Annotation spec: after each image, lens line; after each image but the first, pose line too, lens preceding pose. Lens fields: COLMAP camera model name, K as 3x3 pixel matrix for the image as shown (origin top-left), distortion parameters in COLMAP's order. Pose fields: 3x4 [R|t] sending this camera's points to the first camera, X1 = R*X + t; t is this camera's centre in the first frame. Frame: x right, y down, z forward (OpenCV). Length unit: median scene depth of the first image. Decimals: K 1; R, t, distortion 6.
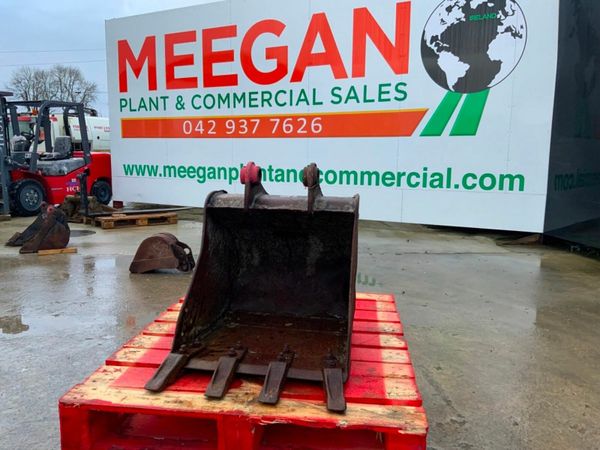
lens RADIAL K [[495.5, 0, 300.7], [0, 495.5, 226.7], [0, 0, 1]] dist [0.074559, -0.141186]
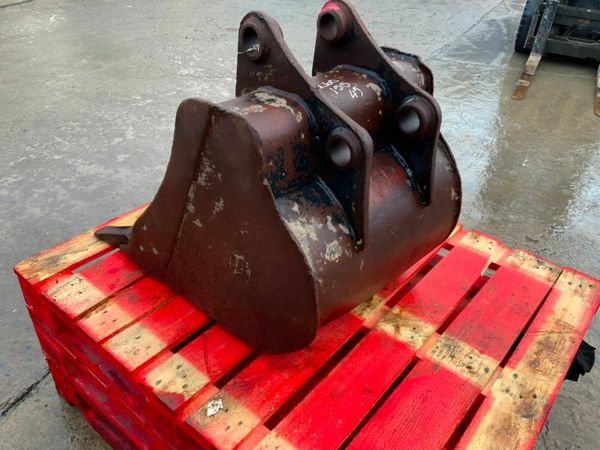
lens RADIAL K [[495.5, 0, 298.8], [0, 495.5, 225.8], [0, 0, 1]] dist [0.074559, -0.141186]
pose [[-0.543663, 0.436656, -0.716772, 0.422588], [-0.182139, 0.772275, 0.608619, -0.254615], [0.819302, 0.461436, -0.340325, 1.198820]]
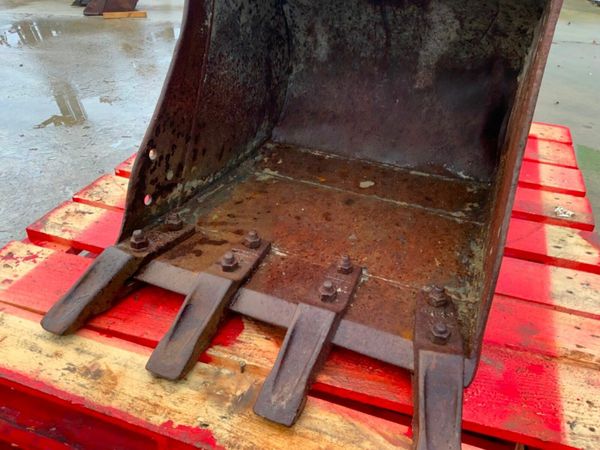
lens RADIAL K [[495.5, 0, 298.1], [0, 495.5, 230.3], [0, 0, 1]] dist [0.074559, -0.141186]
pose [[0.974422, 0.128652, -0.184258, 0.008971], [-0.038179, 0.902769, 0.428428, 0.015316], [0.221461, -0.410434, 0.884590, 0.500185]]
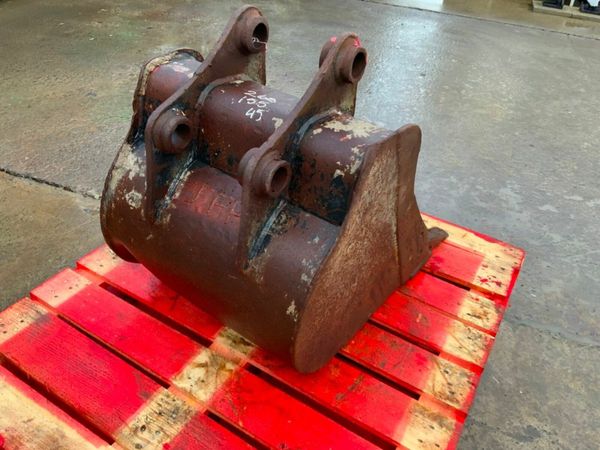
lens RADIAL K [[495.5, 0, 301.0], [0, 495.5, 225.5], [0, 0, 1]] dist [0.074559, -0.141186]
pose [[-0.907539, -0.315554, 0.277126, -0.240233], [-0.029836, 0.706651, 0.706933, -0.323421], [-0.418907, 0.633301, -0.650728, 1.370310]]
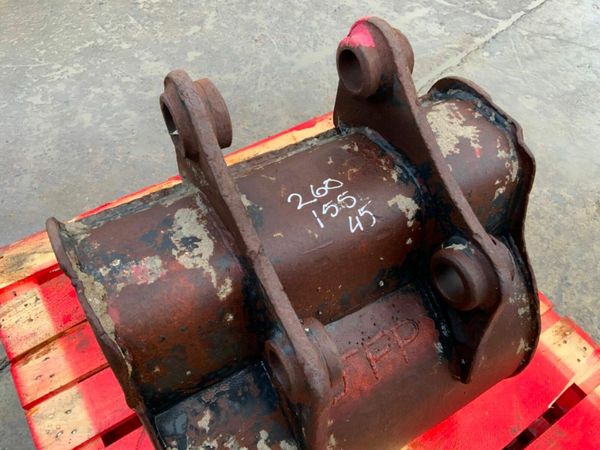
lens RADIAL K [[495.5, 0, 299.6], [0, 495.5, 228.1], [0, 0, 1]] dist [0.074559, -0.141186]
pose [[-0.759077, 0.480792, -0.438908, 0.120743], [-0.143469, 0.534081, 0.833171, -0.290573], [0.634995, 0.695411, -0.336430, 1.086780]]
